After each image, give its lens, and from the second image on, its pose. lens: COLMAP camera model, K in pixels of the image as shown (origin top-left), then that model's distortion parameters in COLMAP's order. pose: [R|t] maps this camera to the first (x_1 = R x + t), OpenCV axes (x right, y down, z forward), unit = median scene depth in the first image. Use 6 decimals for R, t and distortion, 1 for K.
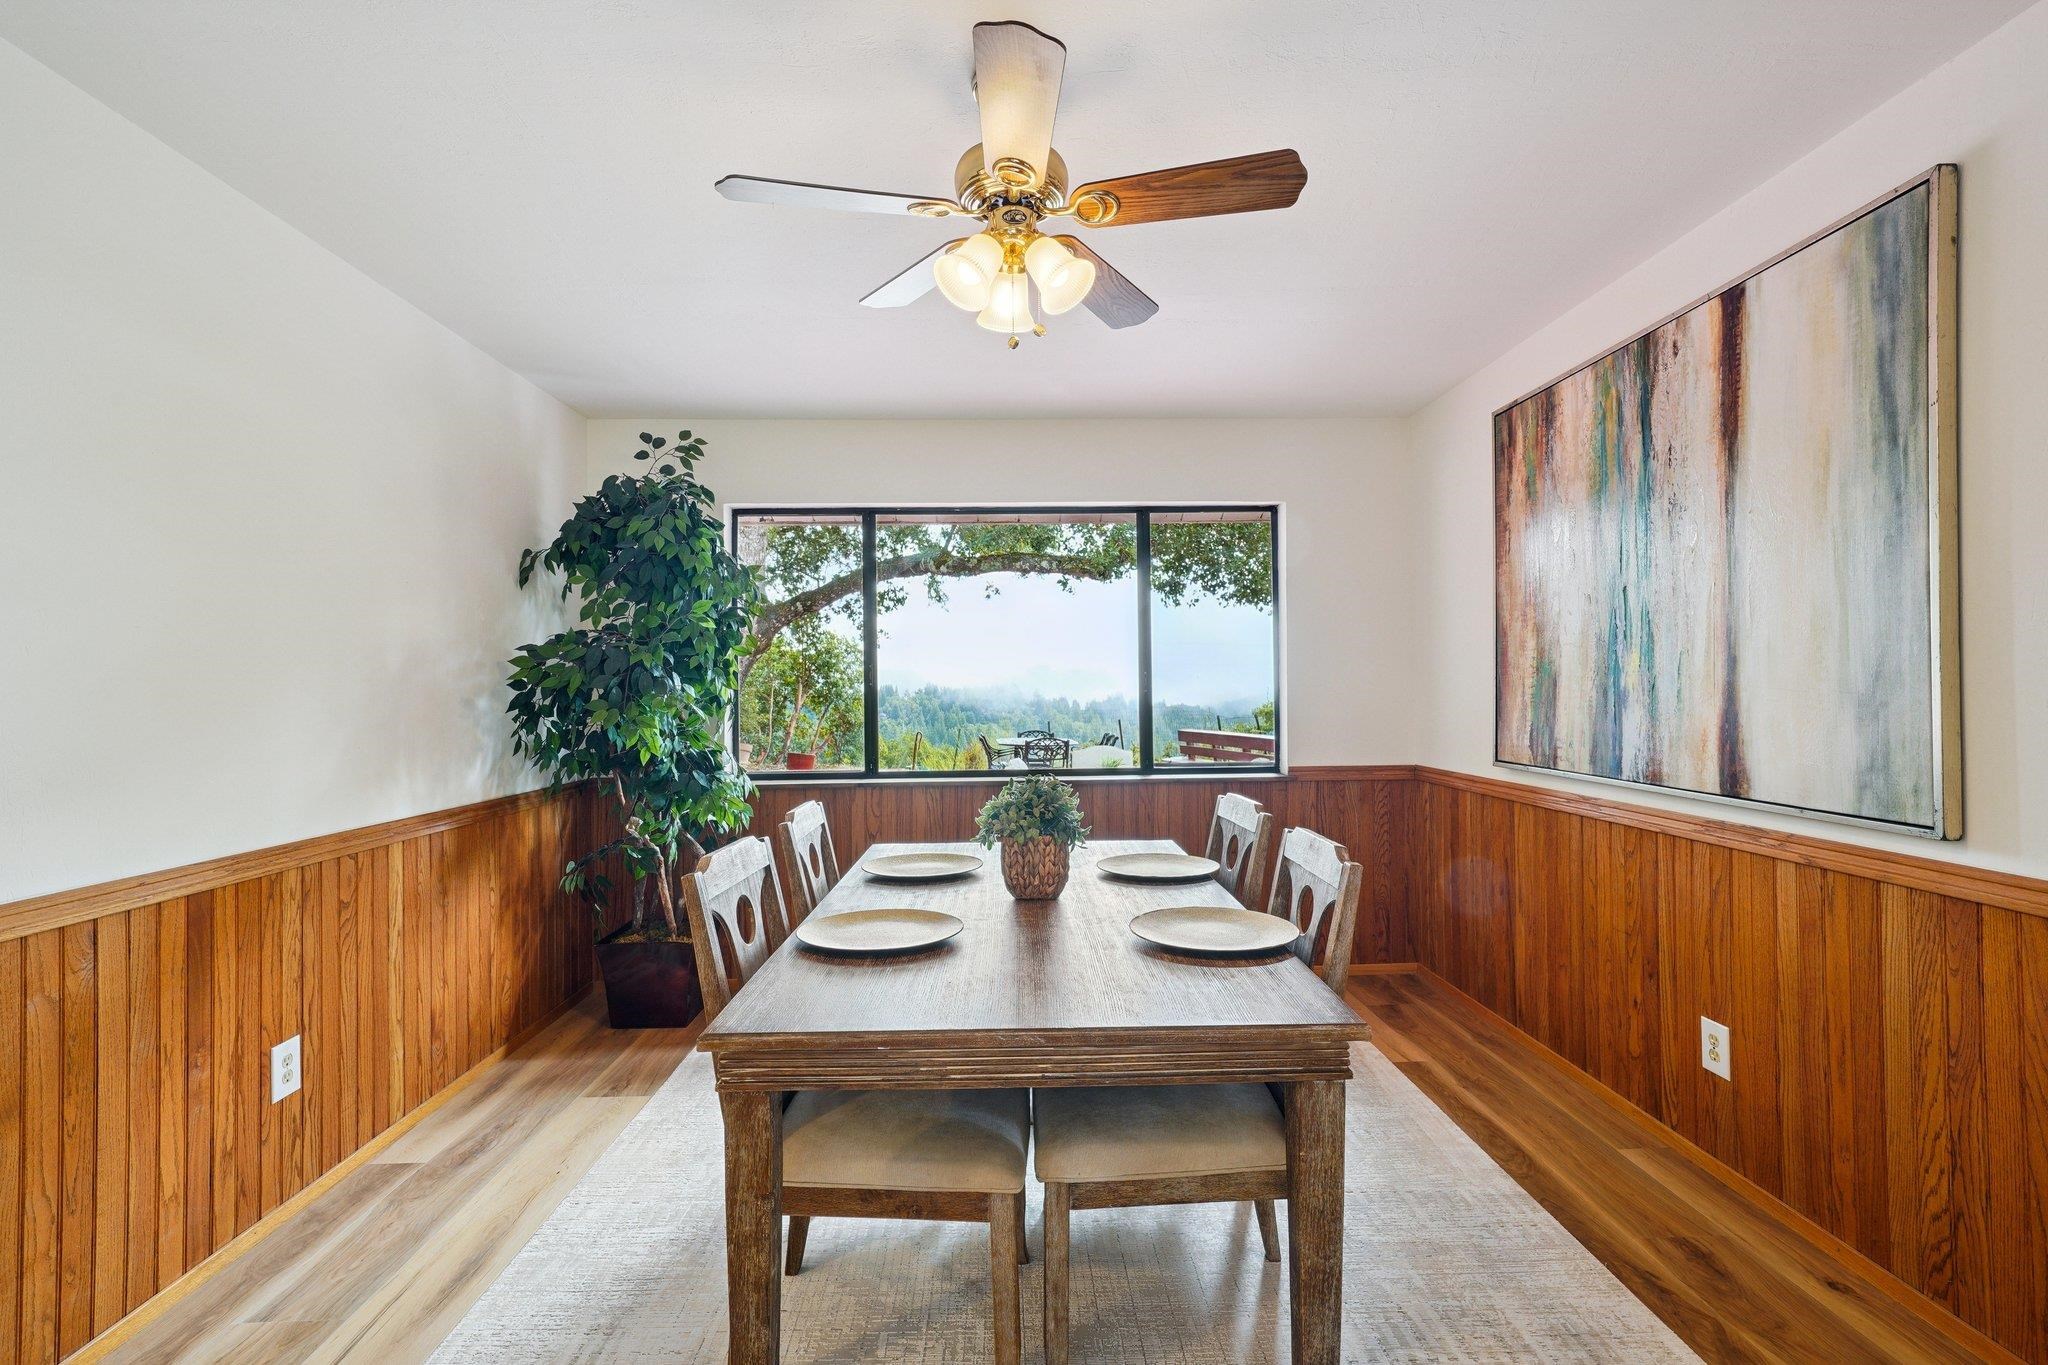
lens RADIAL K [[937.7, 0, 1023.0], [0, 937.7, 685.2], [0, 0, 1]] dist [-0.000043, -0.000004]
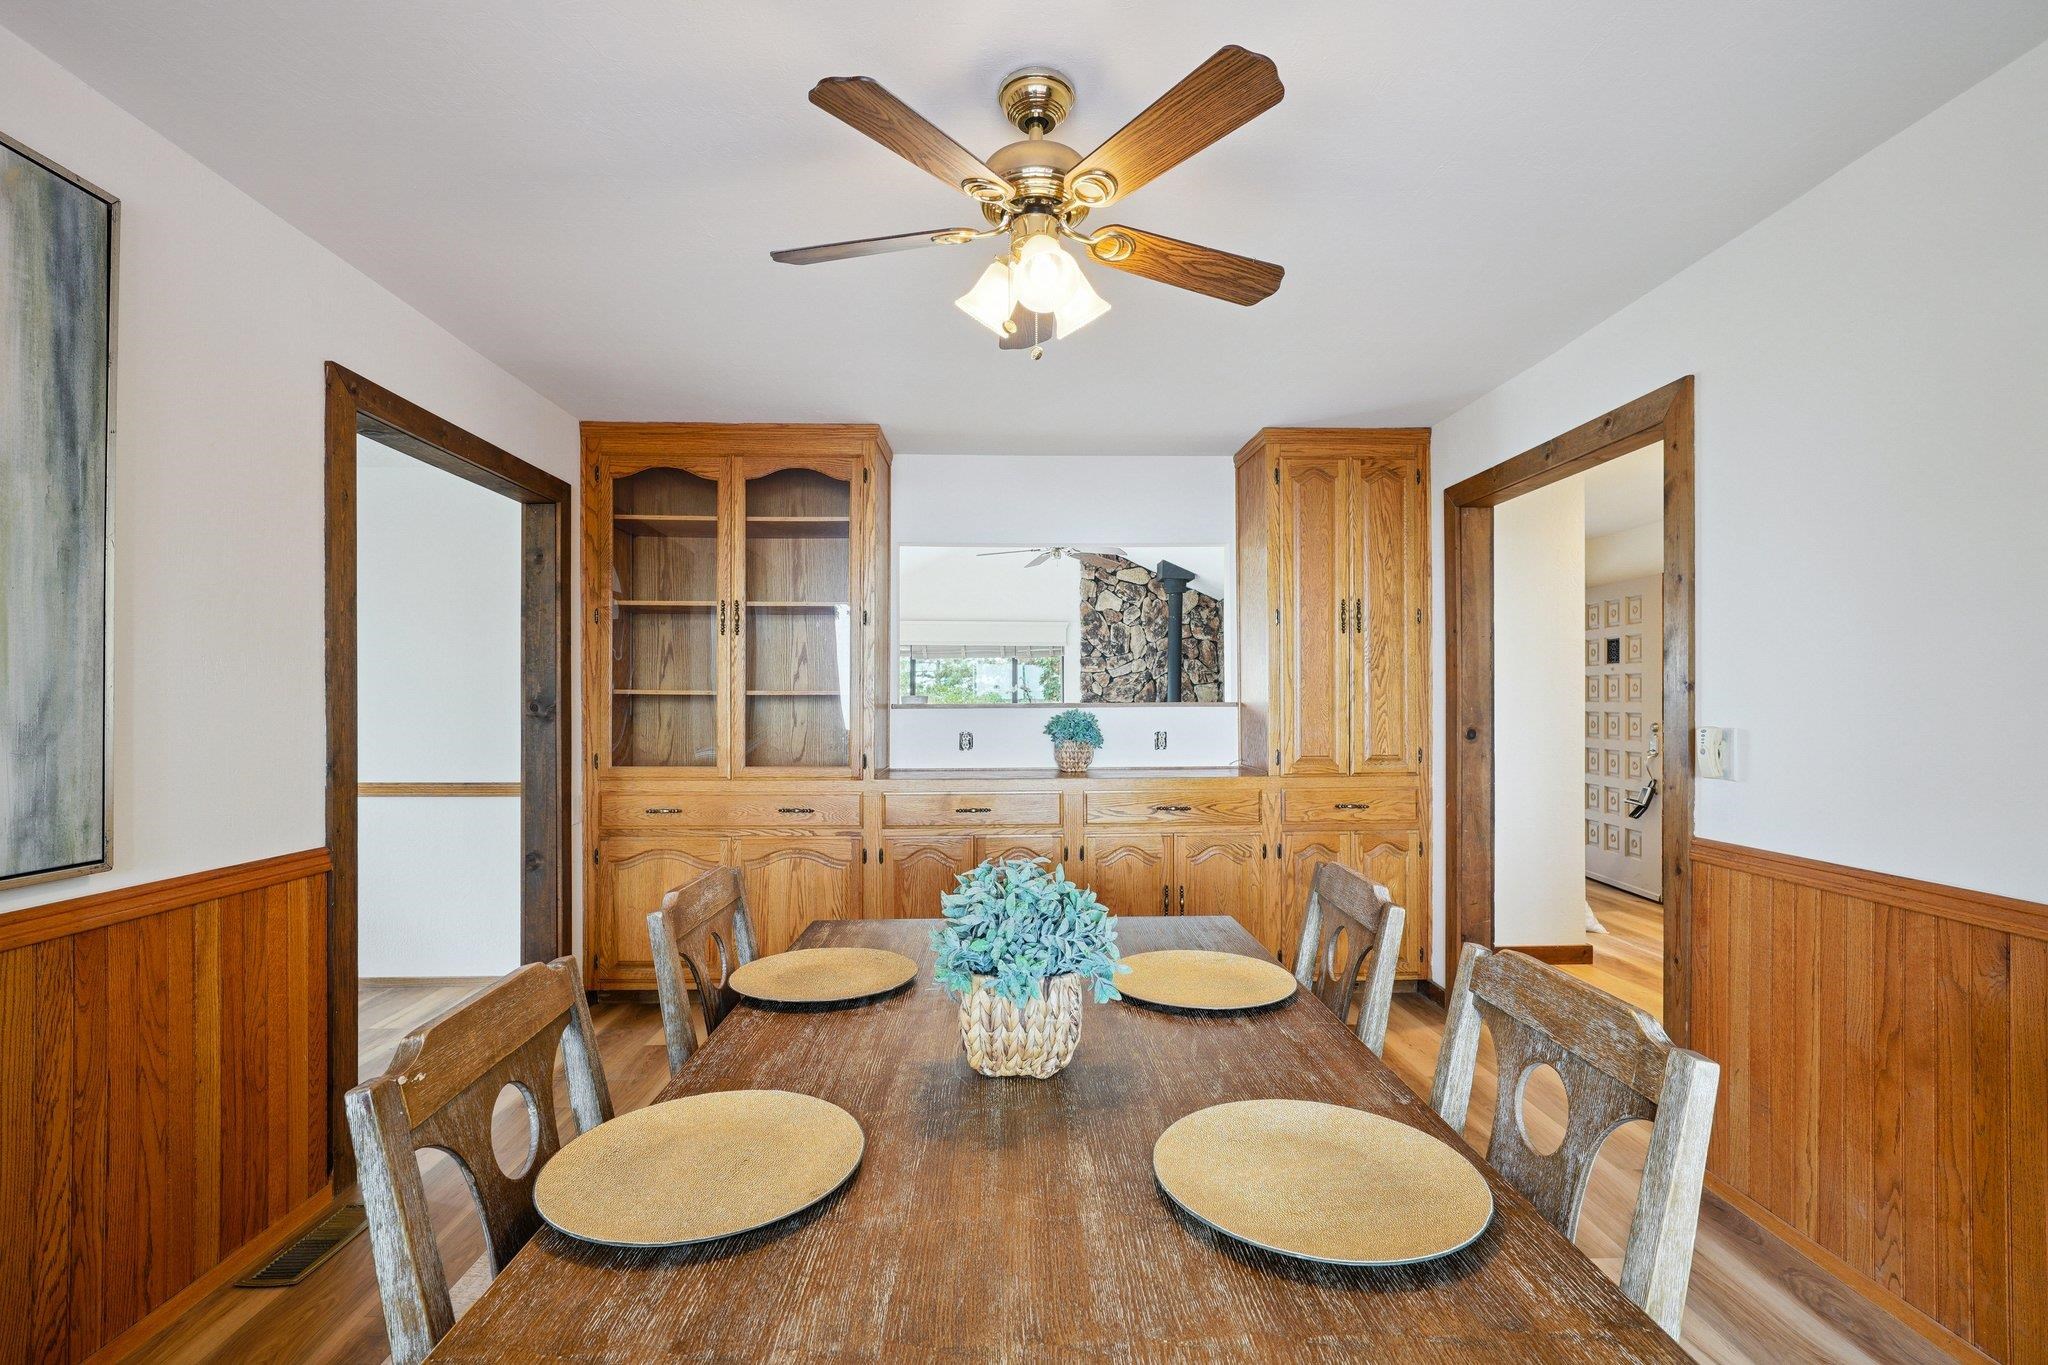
lens RADIAL K [[937.7, 0, 1023.9], [0, 937.7, 693.9], [0, 0, 1]] dist [-0.000043, -0.000004]
pose [[-0.999897, 0.012914, -0.006316, 0.012378], [0.013021, 0.999768, -0.017163, 0.007501], [0.006093, -0.017244, -0.999833, 1.904374]]
